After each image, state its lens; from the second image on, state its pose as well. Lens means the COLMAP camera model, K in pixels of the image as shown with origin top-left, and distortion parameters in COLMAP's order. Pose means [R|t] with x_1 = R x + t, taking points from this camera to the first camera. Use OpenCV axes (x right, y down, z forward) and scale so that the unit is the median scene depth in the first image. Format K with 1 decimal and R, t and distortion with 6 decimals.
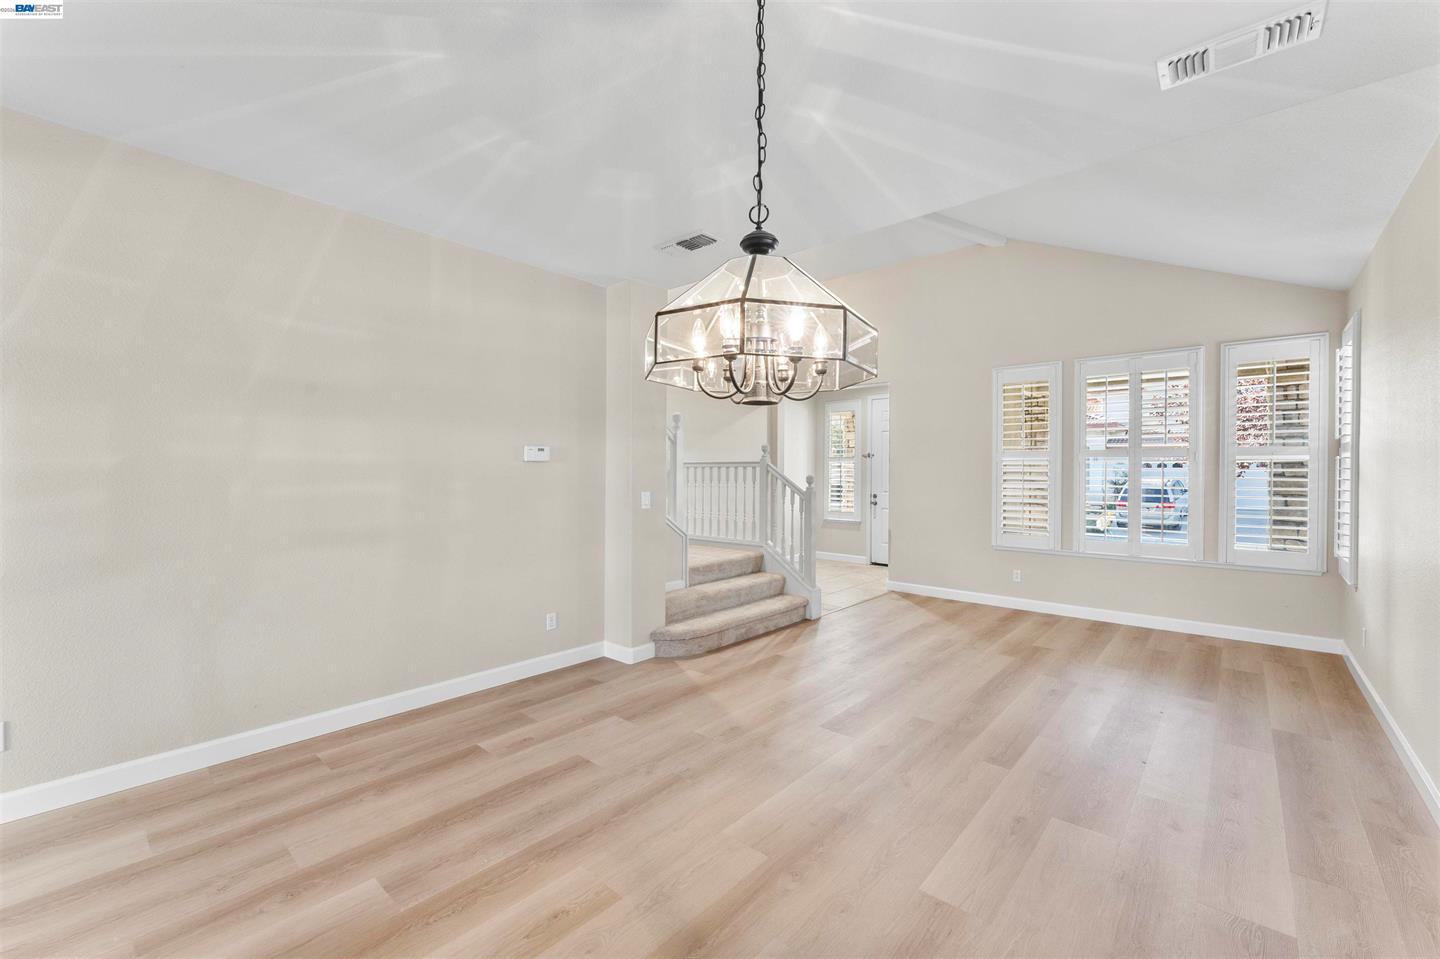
lens RADIAL K [[592.4, 0, 720.0], [0, 592.4, 479.5], [0, 0, 1]] dist [-0.001860, 0.000047]
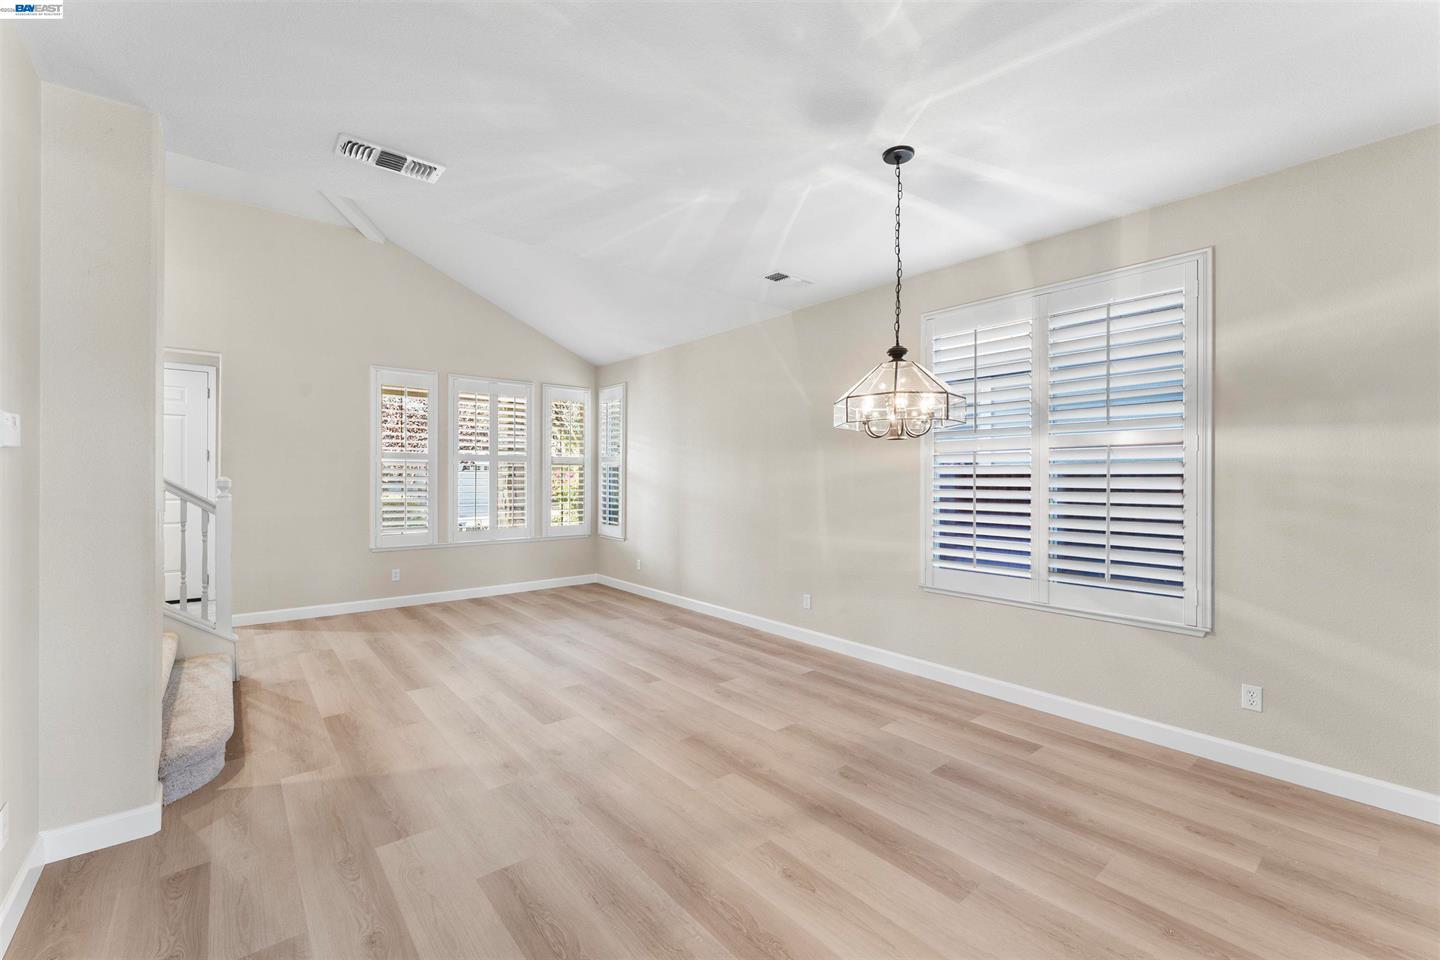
lens RADIAL K [[600.1, 0, 720.0], [0, 600.1, 480.0], [0, 0, 1]] dist [0.000151, 0.000044]
pose [[0.150662, -0.009941, 0.988535, -0.511917], [0.007191, 0.999934, 0.008960, -0.006553], [-0.988559, 0.005759, 0.150723, 0.347605]]
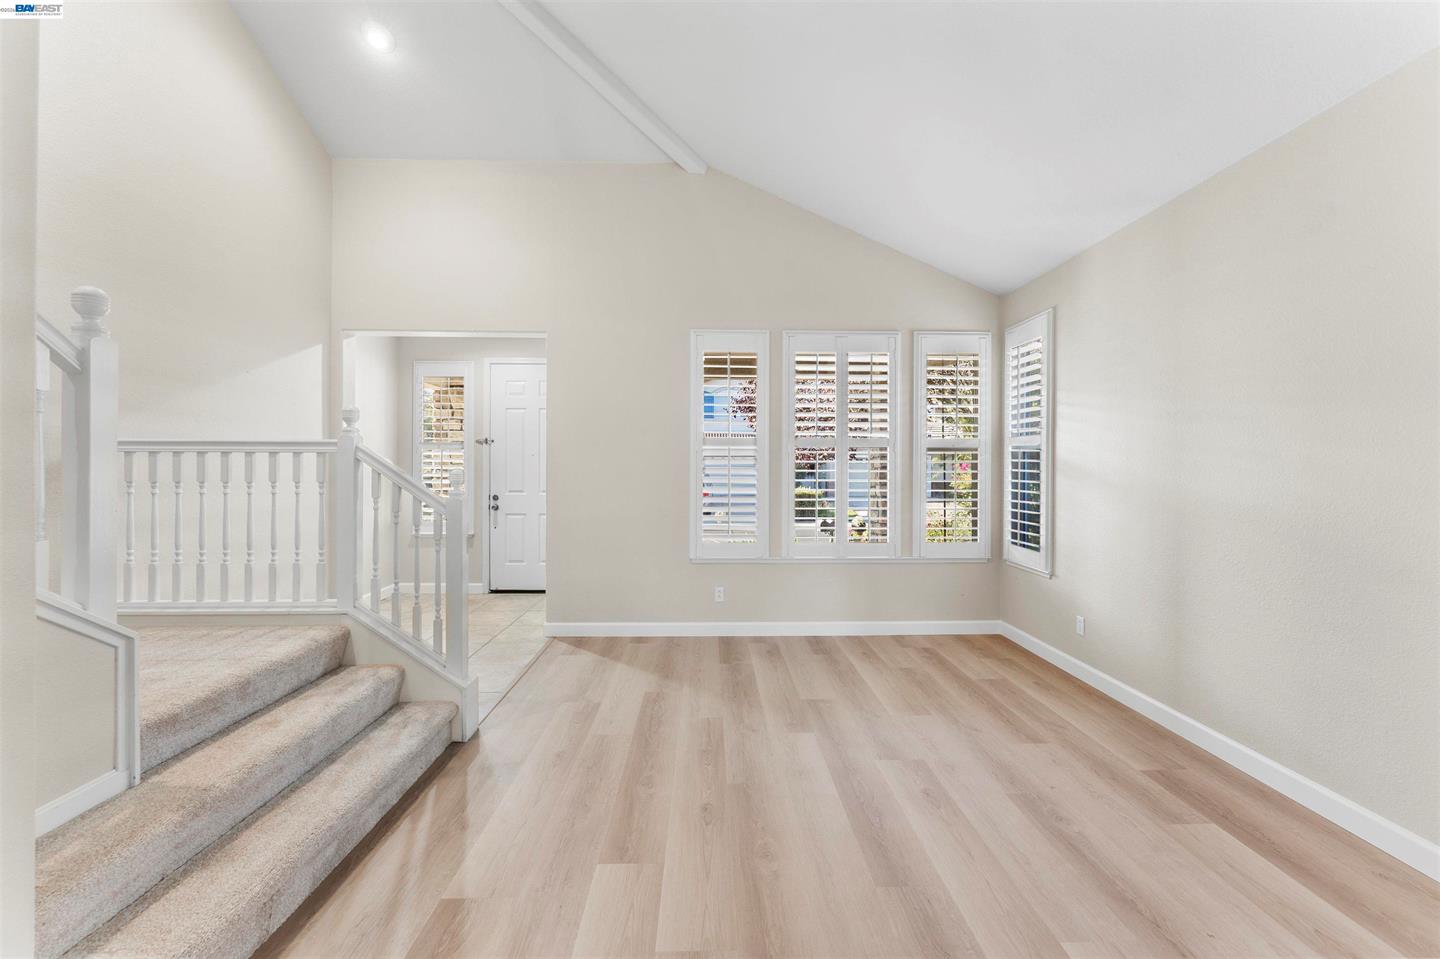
lens RADIAL K [[582.1, 0, 720.2], [0, 582.1, 469.9], [0, 0, 1]] dist [-0.000964, -0.000458]
pose [[0.732246, -0.004257, 0.681027, -0.034902], [0.008046, 0.999965, -0.002400, -0.003372], [-0.680993, 0.007237, 0.732254, 0.504028]]
